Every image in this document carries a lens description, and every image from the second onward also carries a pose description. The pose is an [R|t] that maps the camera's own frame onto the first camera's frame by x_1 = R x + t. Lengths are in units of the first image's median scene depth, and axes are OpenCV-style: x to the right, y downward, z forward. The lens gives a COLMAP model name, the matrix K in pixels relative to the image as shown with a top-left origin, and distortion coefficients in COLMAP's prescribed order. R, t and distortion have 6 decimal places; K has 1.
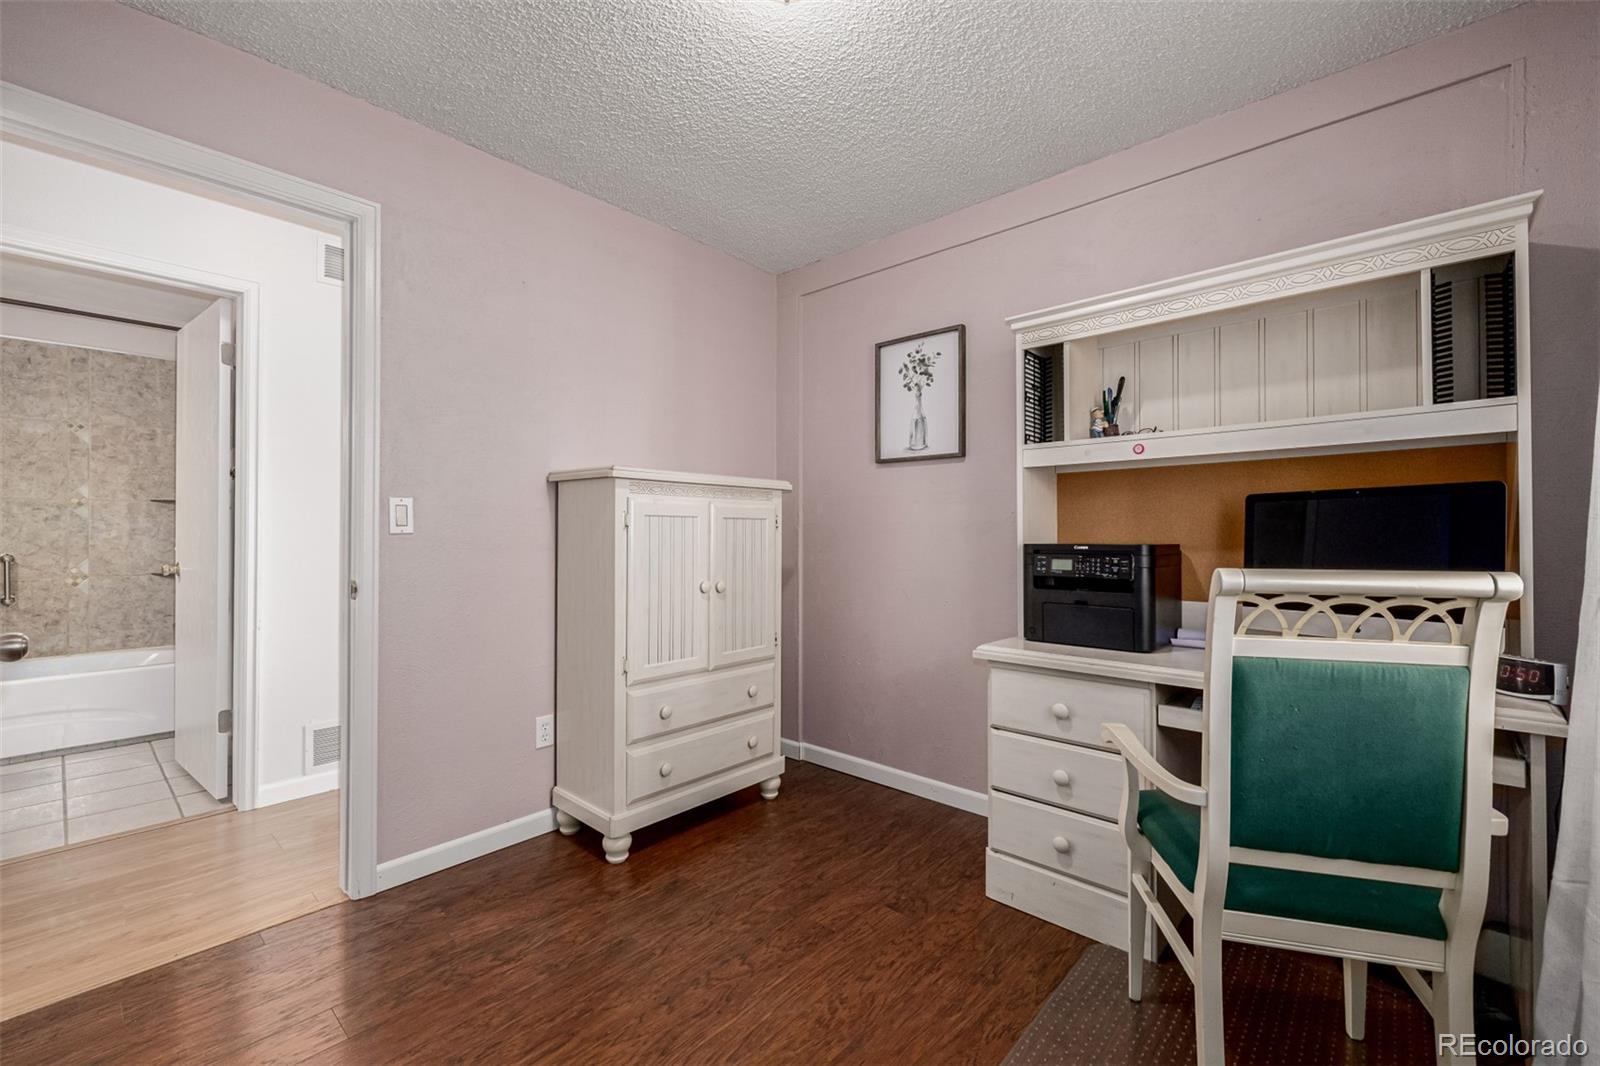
lens RADIAL K [[673.1, 0, 799.6], [0, 673.1, 529.5], [0, 0, 1]] dist [-0.002323, 0.000544]
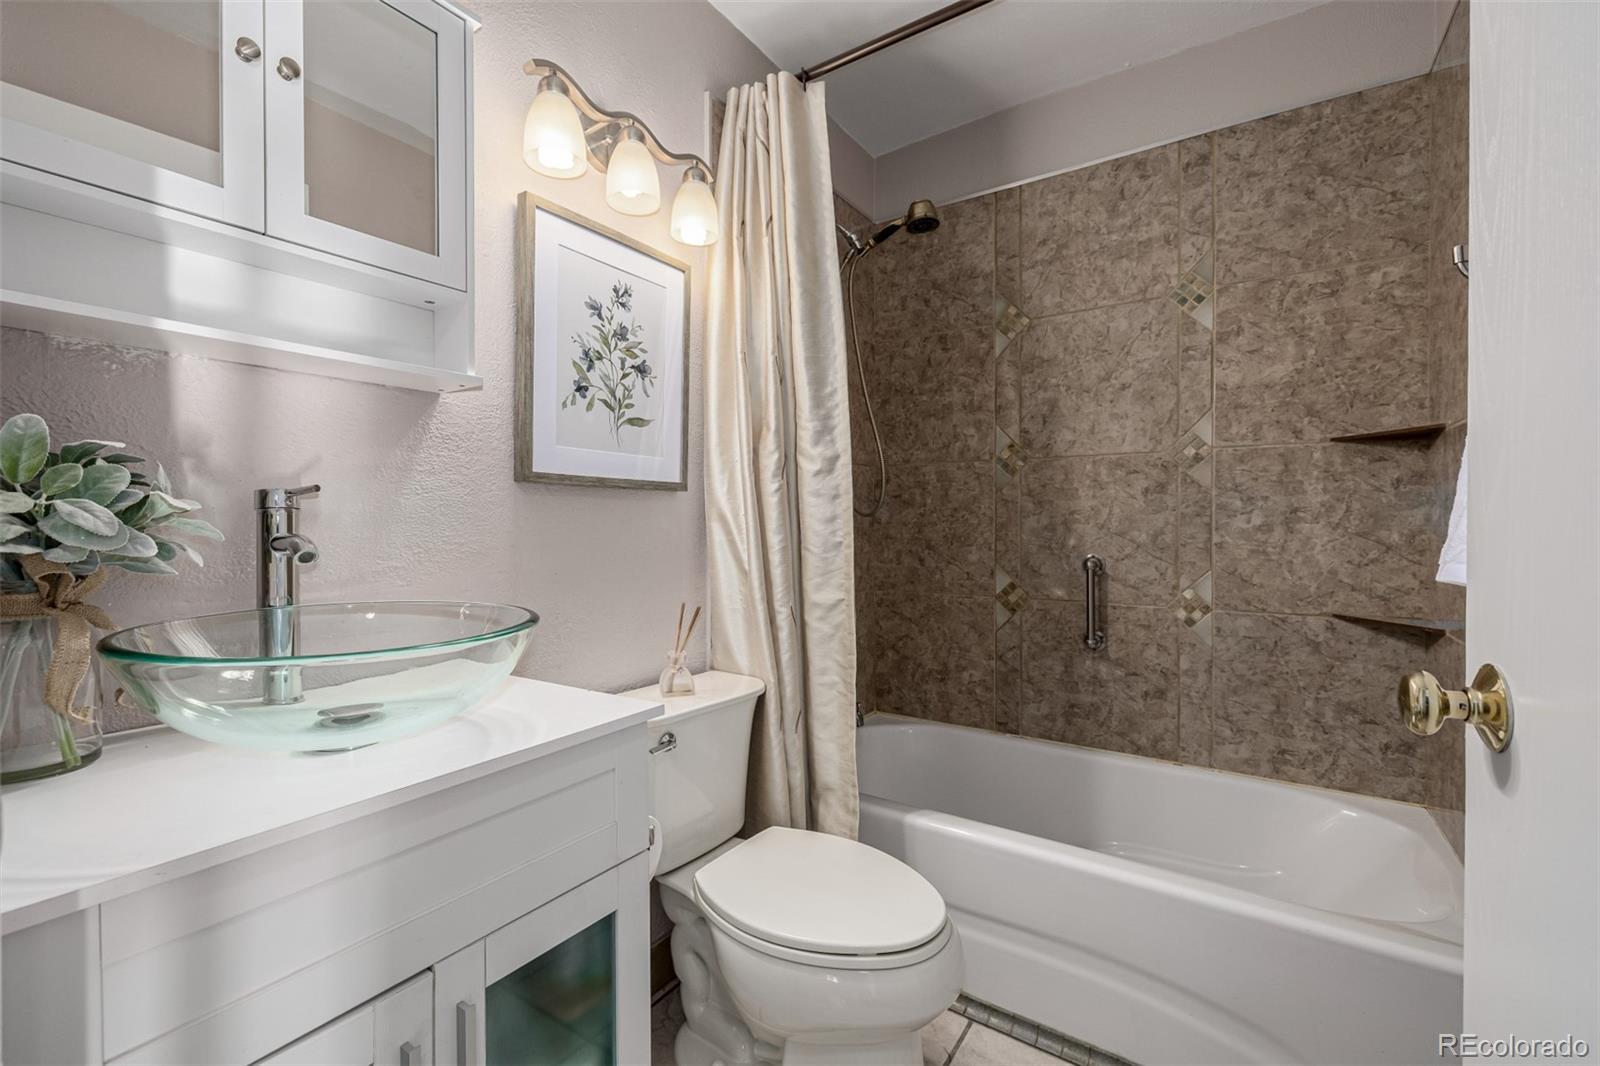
lens RADIAL K [[673.1, 0, 801.5], [0, 673.1, 526.6], [0, 0, 1]] dist [-0.002323, 0.000544]
pose [[0.133746, 0.004176, -0.991007, -0.587355], [0.002030, 0.999988, 0.004488, 0.008316], [0.991014, -0.002612, 0.133736, 0.609215]]
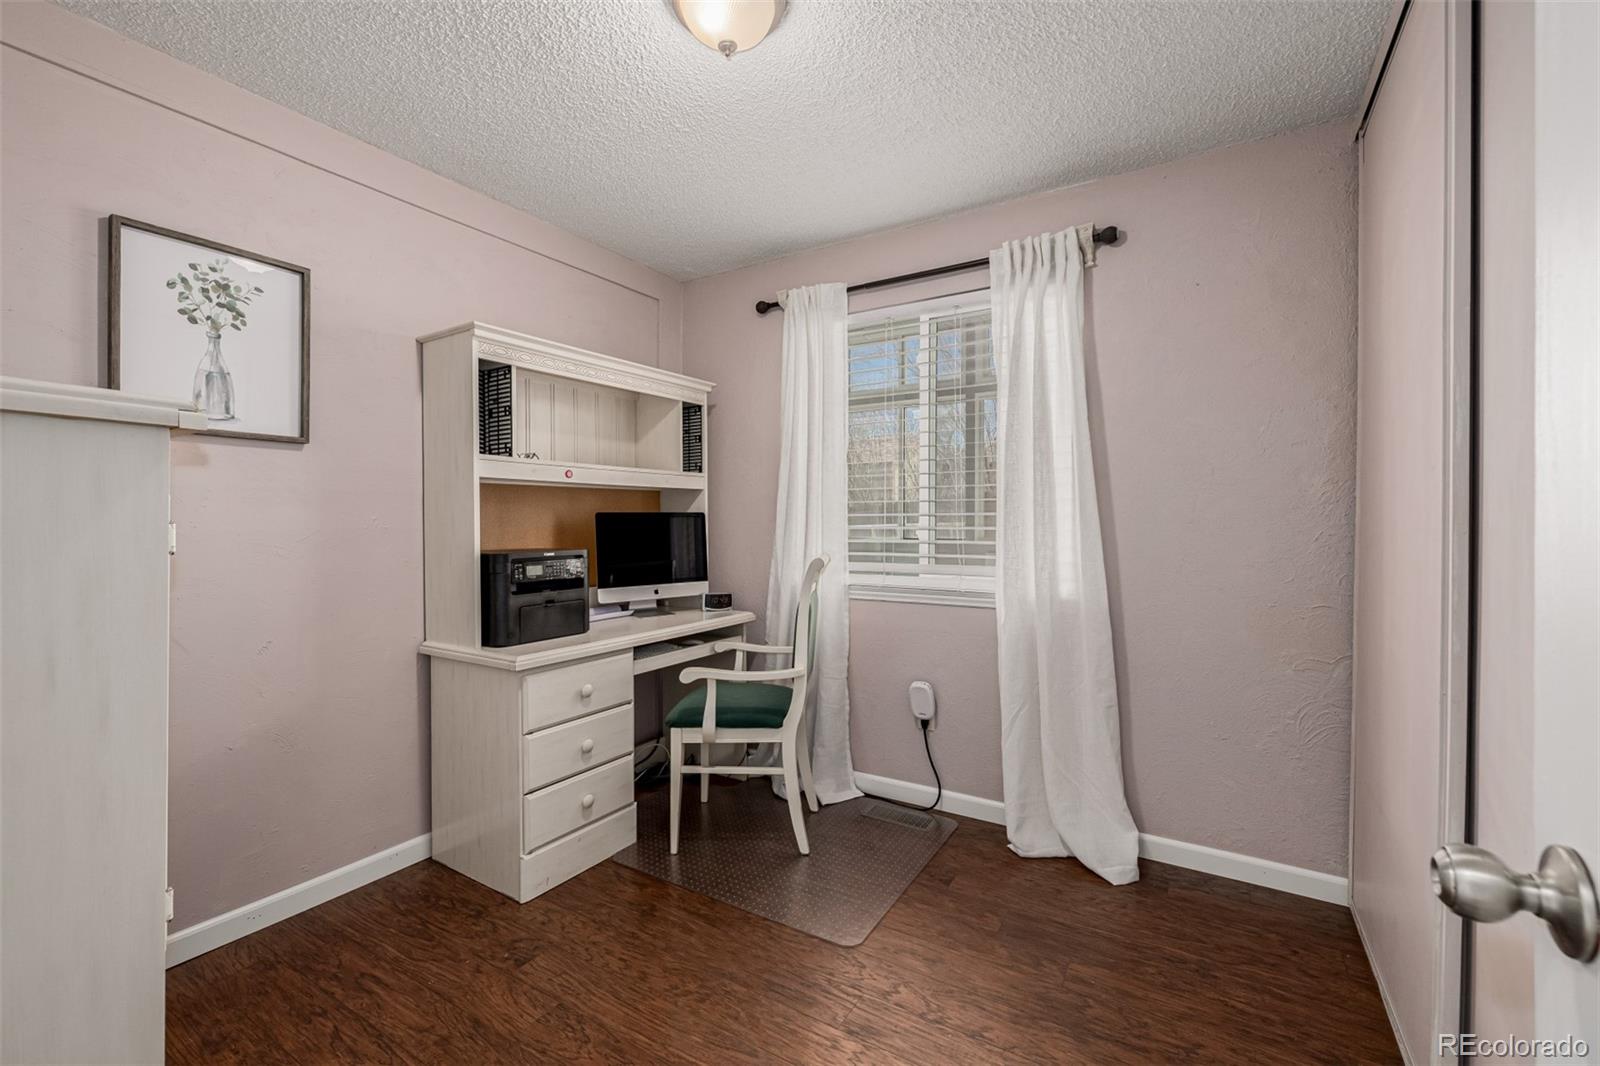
lens RADIAL K [[673.1, 0, 798.2], [0, 673.1, 527.5], [0, 0, 1]] dist [-0.002323, 0.000544]
pose [[-0.183561, -0.000331, 0.983008, -1.465628], [0.000406, 1.000000, 0.000412, -0.035578], [-0.983008, 0.000475, -0.183561, 1.450455]]
